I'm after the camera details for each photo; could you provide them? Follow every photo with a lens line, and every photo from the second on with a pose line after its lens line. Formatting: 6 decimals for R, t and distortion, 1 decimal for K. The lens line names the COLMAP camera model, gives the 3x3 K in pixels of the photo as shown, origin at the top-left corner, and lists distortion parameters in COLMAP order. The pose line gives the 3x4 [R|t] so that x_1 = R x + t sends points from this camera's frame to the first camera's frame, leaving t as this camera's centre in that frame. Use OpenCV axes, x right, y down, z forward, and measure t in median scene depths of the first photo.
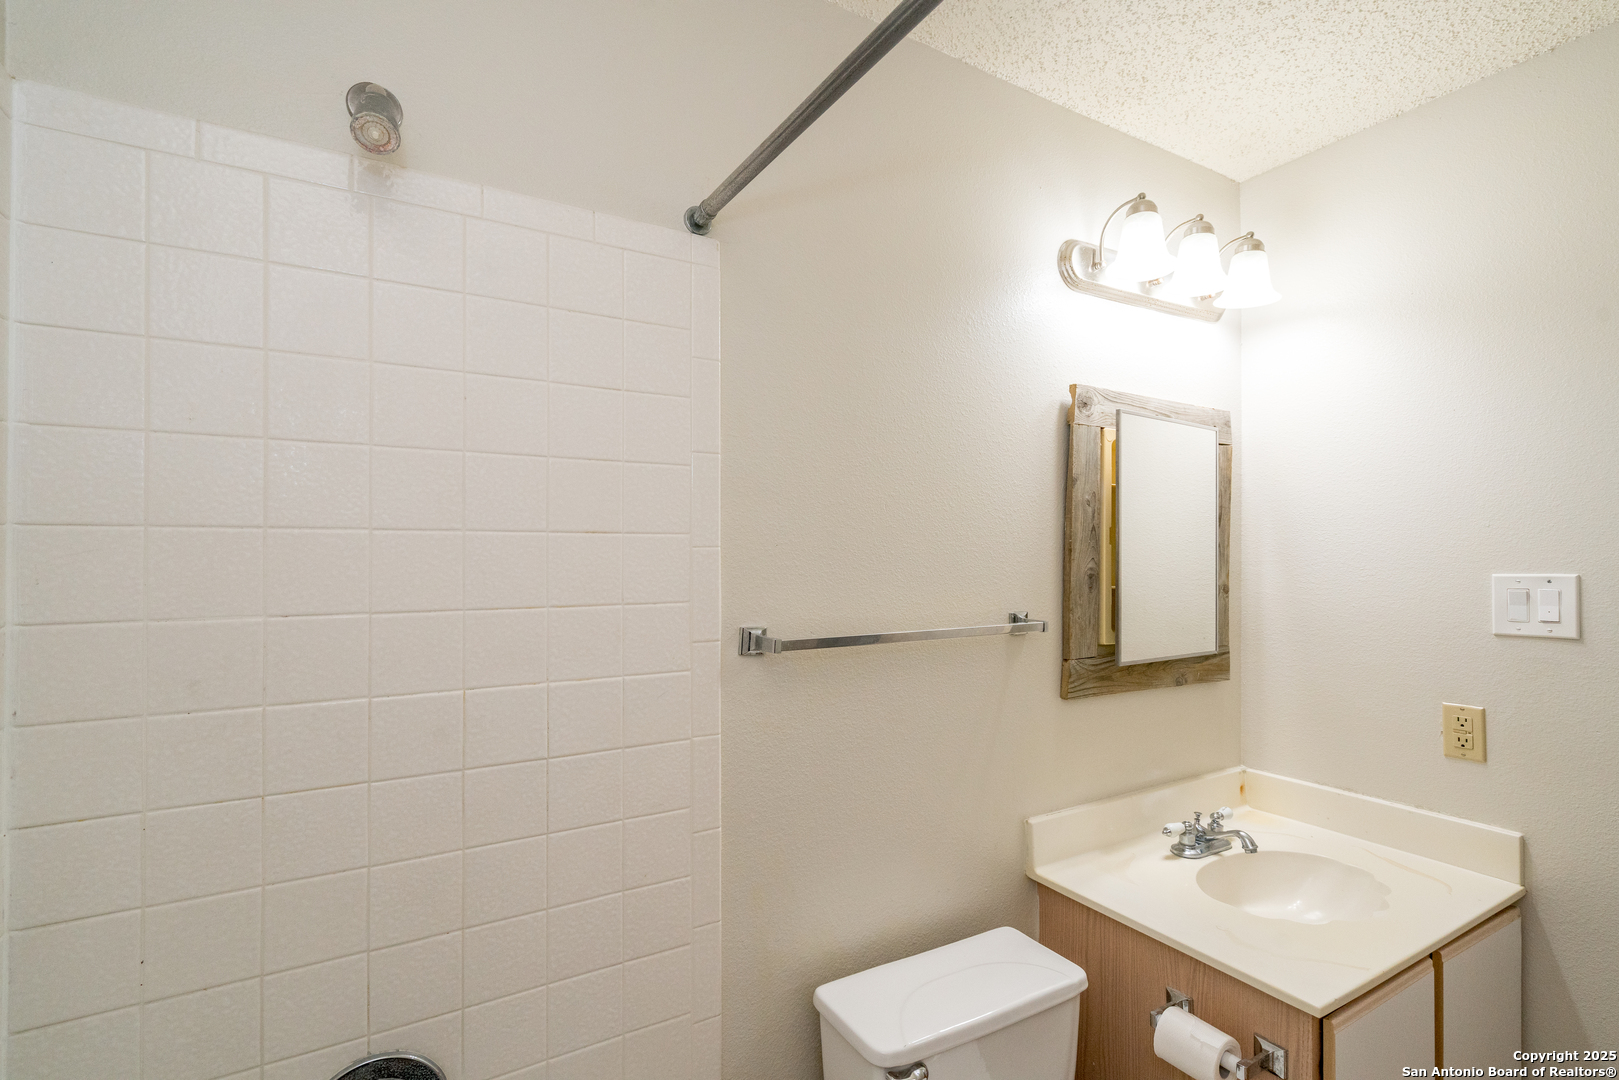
lens RADIAL K [[731.6, 0, 806.5], [0, 731.6, 548.8], [0, 0, 1]] dist [-0.013237, 0.004442]
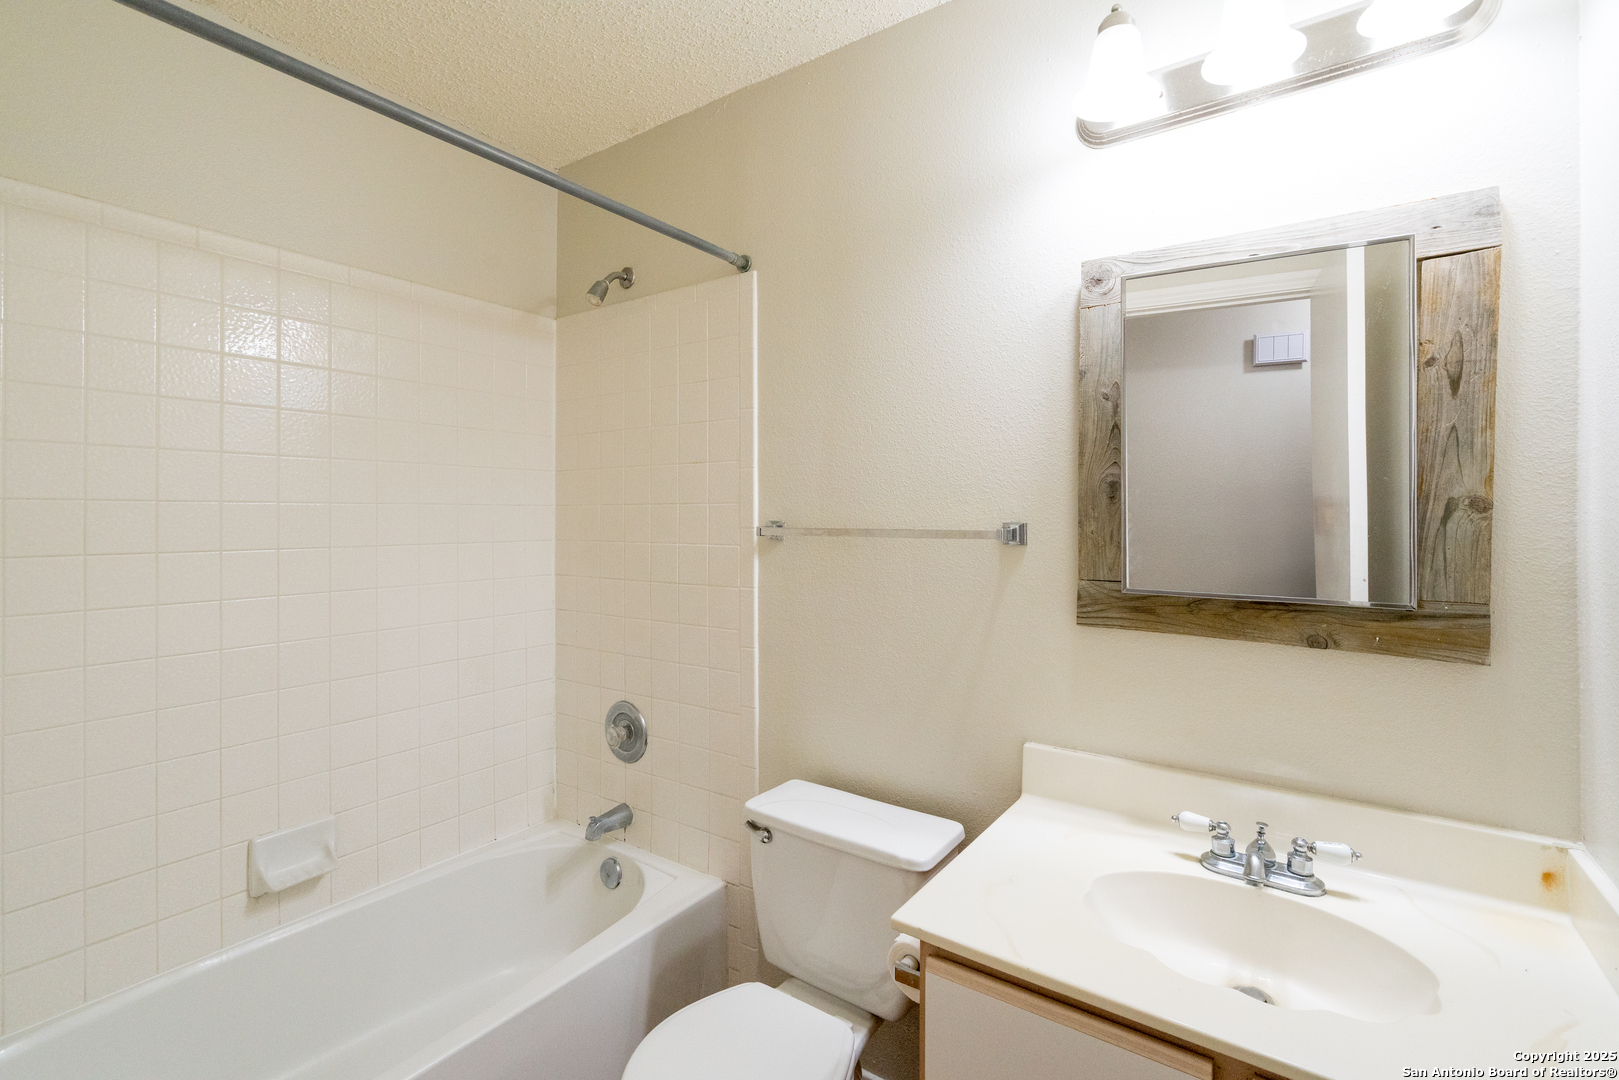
lens RADIAL K [[731.6, 0, 807.6], [0, 731.6, 522.7], [0, 0, 1]] dist [-0.013237, 0.004442]
pose [[0.422595, 0.008122, -0.906282, 1.000848], [-0.000721, 0.999963, 0.008625, 0.075167], [0.906318, -0.002991, 0.422585, 0.330832]]
